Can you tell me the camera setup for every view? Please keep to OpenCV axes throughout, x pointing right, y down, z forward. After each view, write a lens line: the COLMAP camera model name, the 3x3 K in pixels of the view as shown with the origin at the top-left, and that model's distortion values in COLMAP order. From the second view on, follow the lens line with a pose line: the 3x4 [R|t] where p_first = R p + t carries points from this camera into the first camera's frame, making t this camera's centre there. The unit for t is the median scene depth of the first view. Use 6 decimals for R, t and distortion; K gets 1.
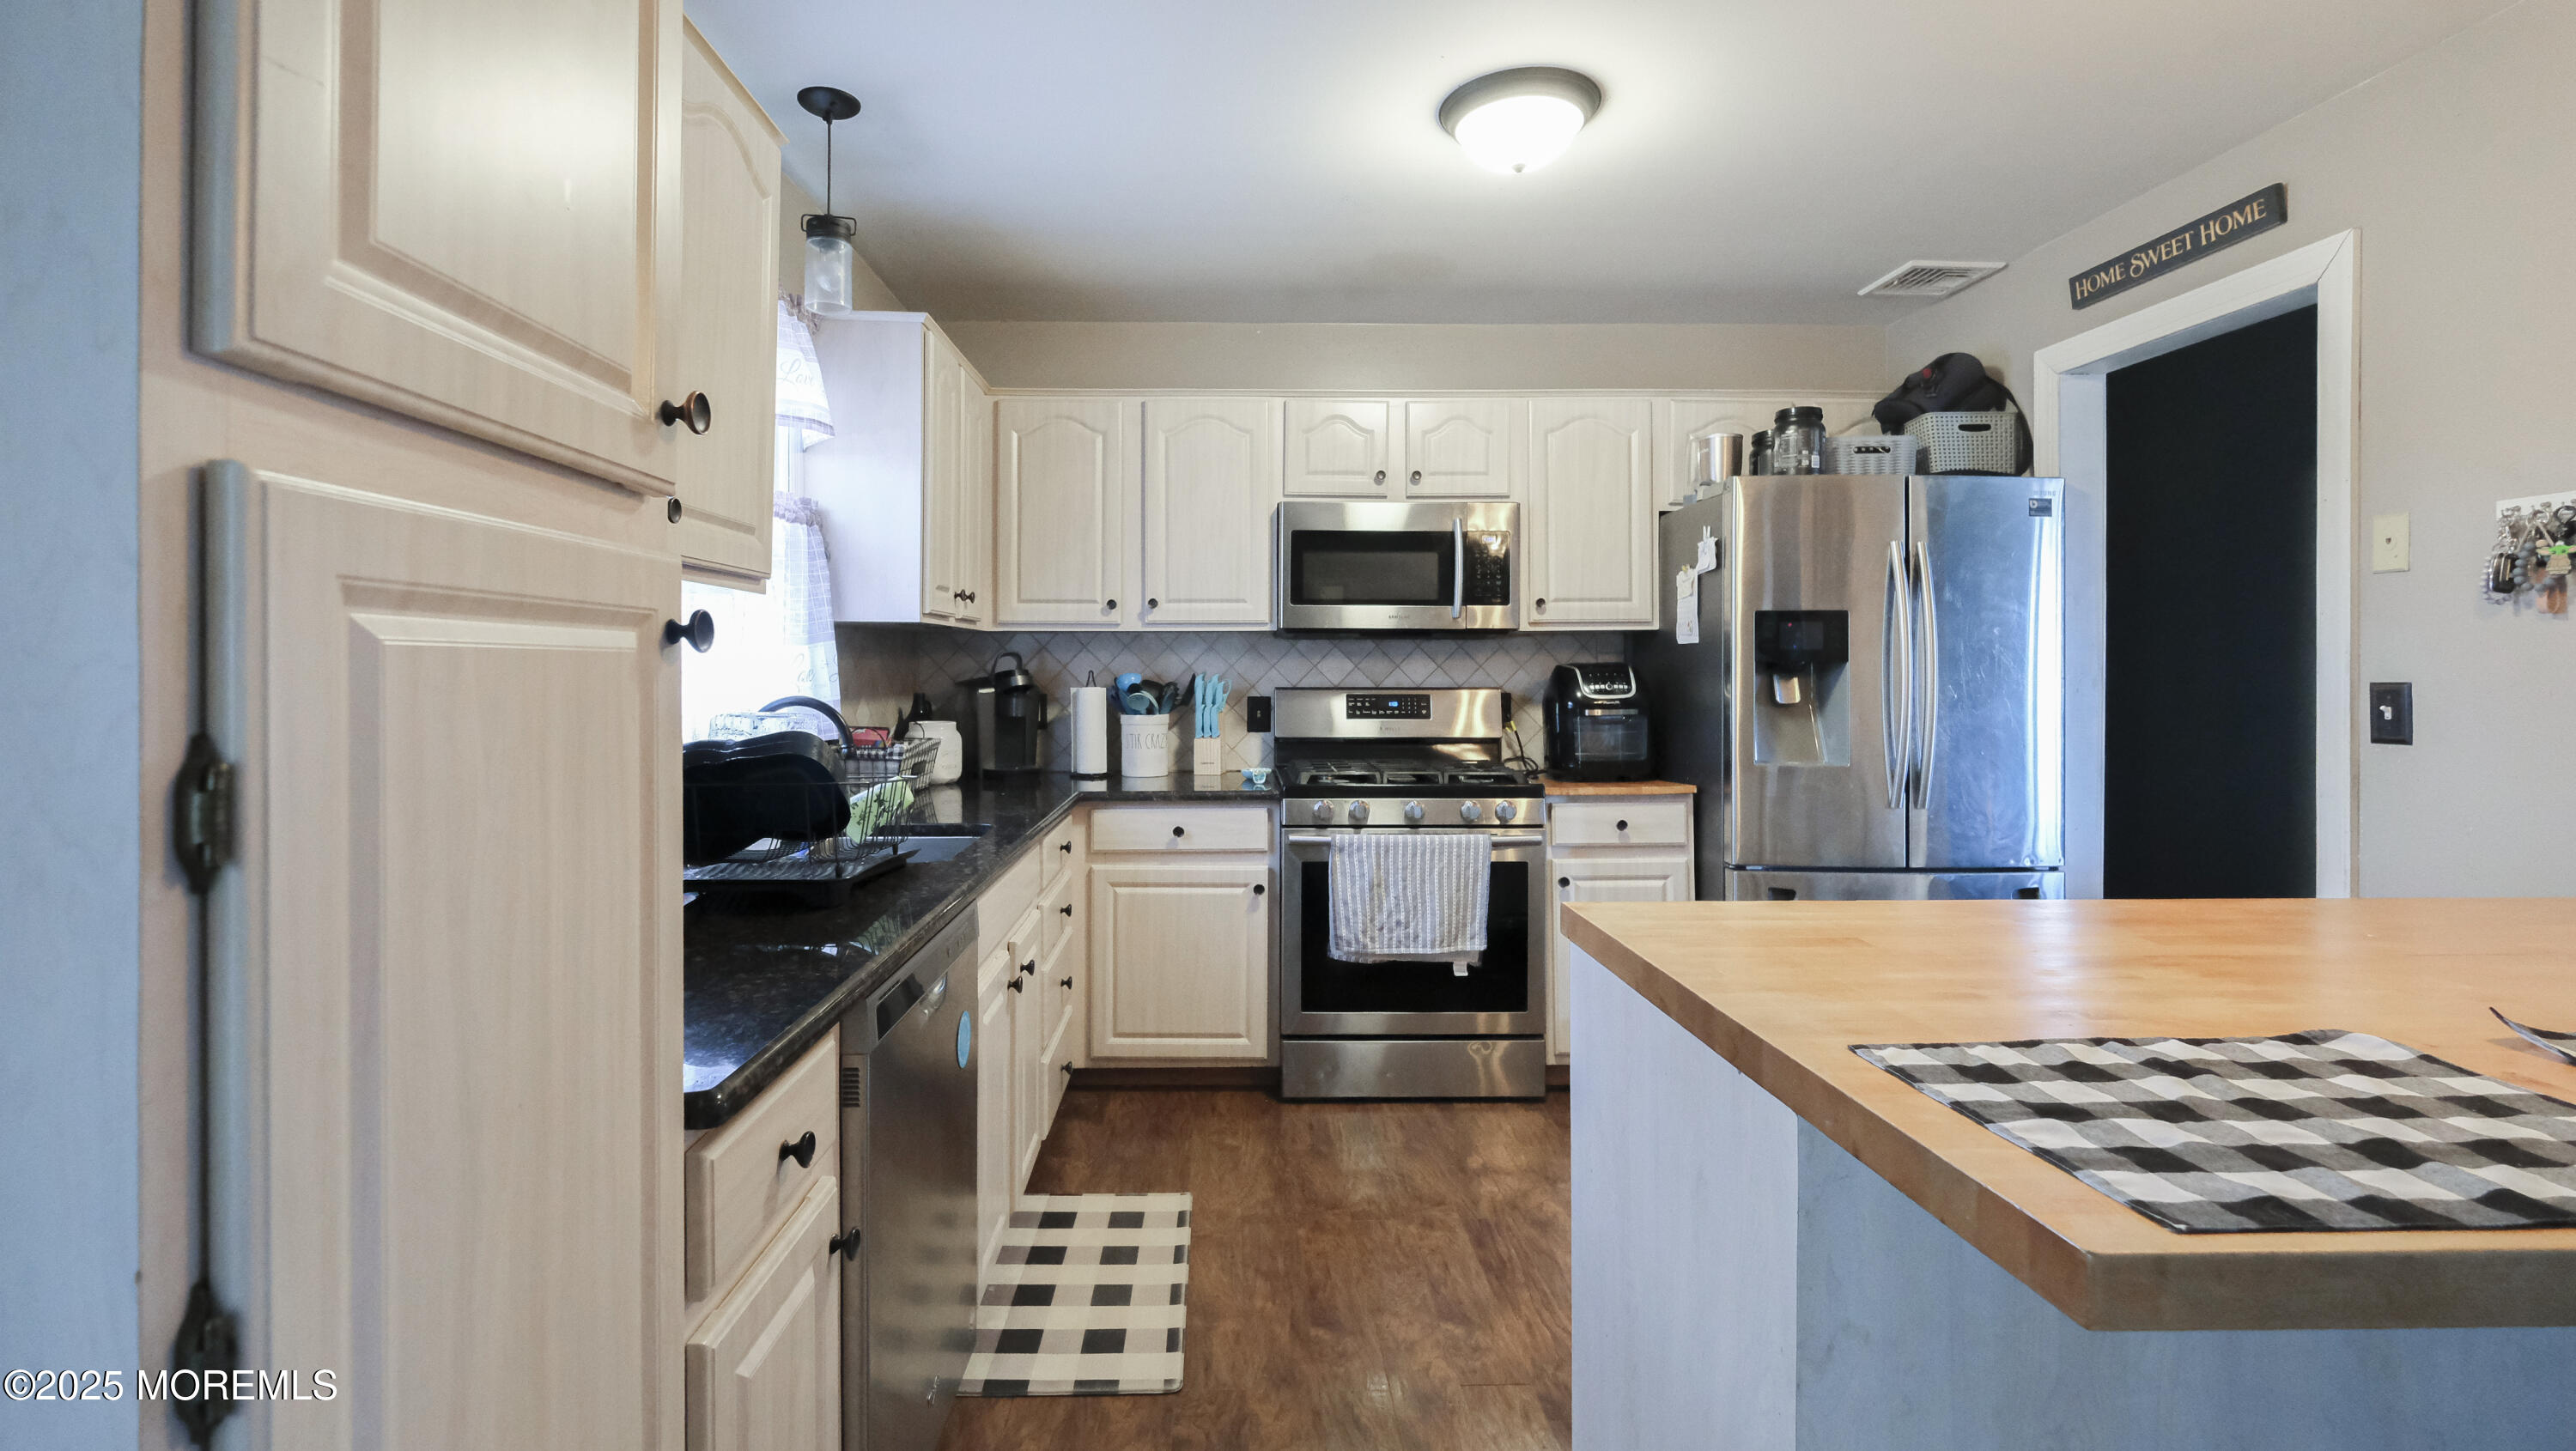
lens RADIAL K [[1064.7, 0, 1280.4], [0, 1064.7, 676.8], [0, 0, 1]] dist [-0.000328, -0.000106]
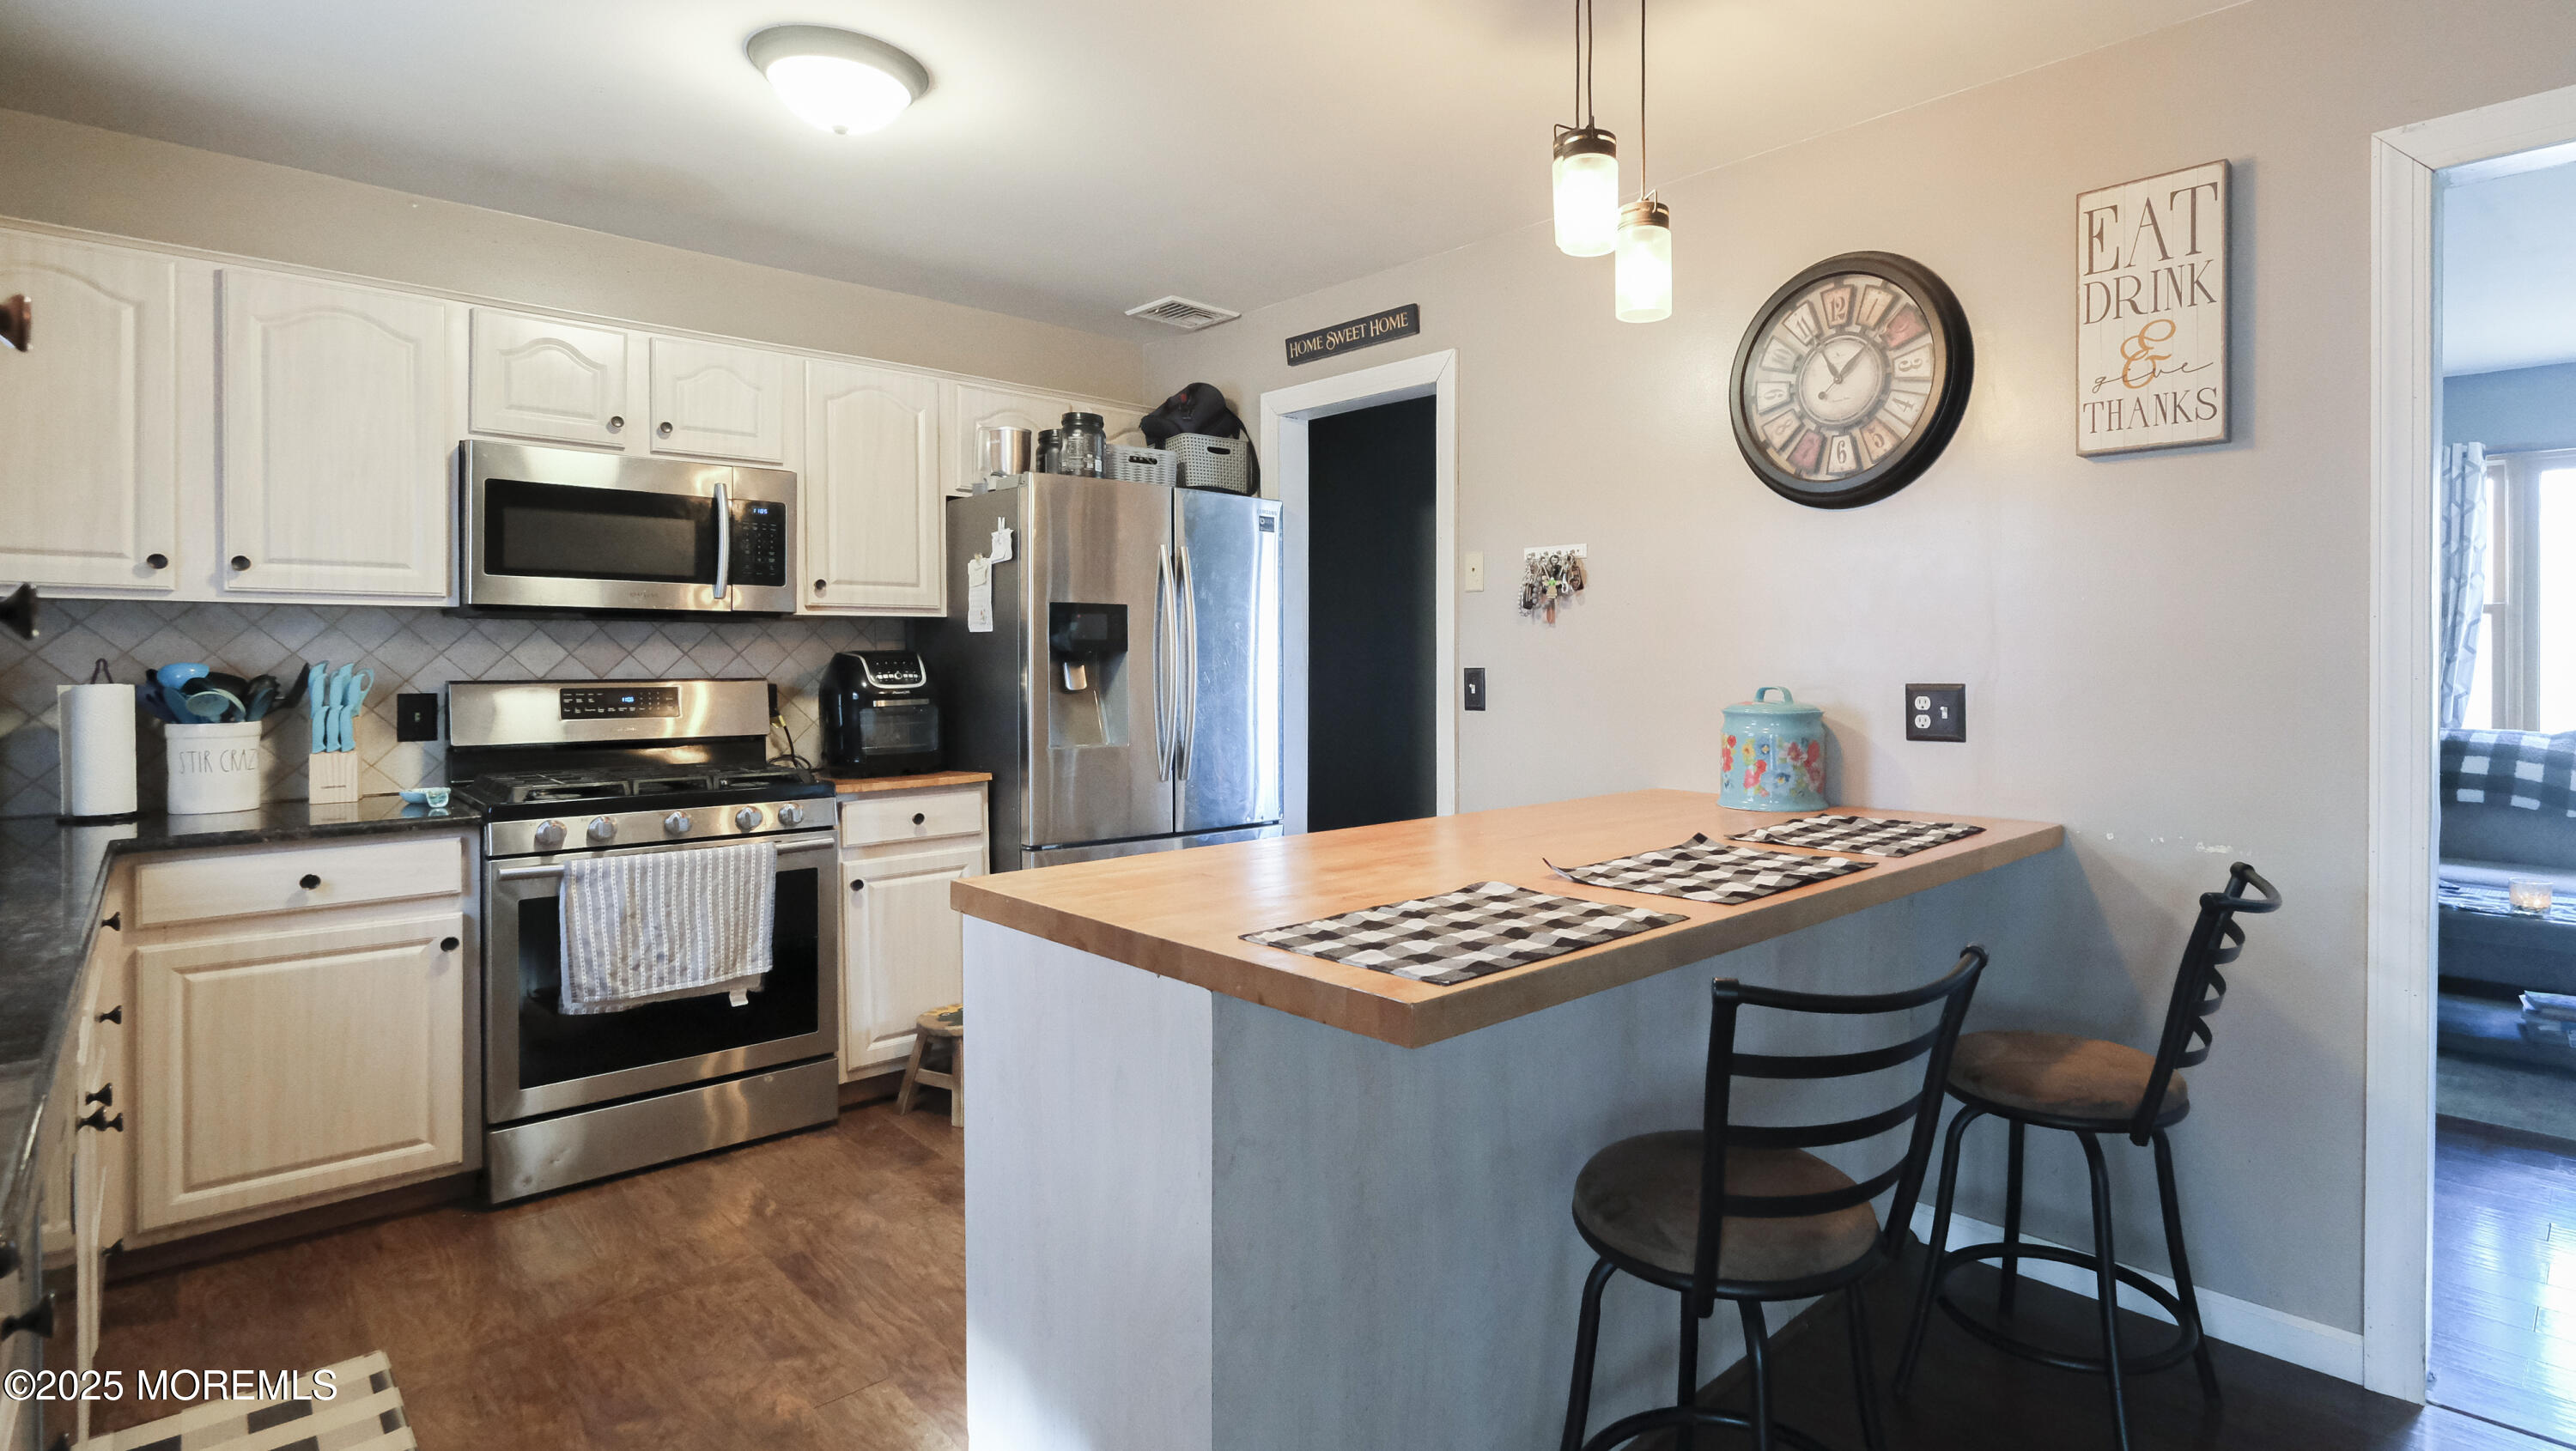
lens RADIAL K [[1252.7, 0, 1288.8], [0, 1252.7, 669.3], [0, 0, 1]] dist [0.000010, -0.000183]
pose [[0.768846, -0.005427, 0.639411, -0.142318], [0.003190, 0.999984, 0.004651, -0.000846], [-0.639426, -0.001536, 0.768851, -0.088129]]
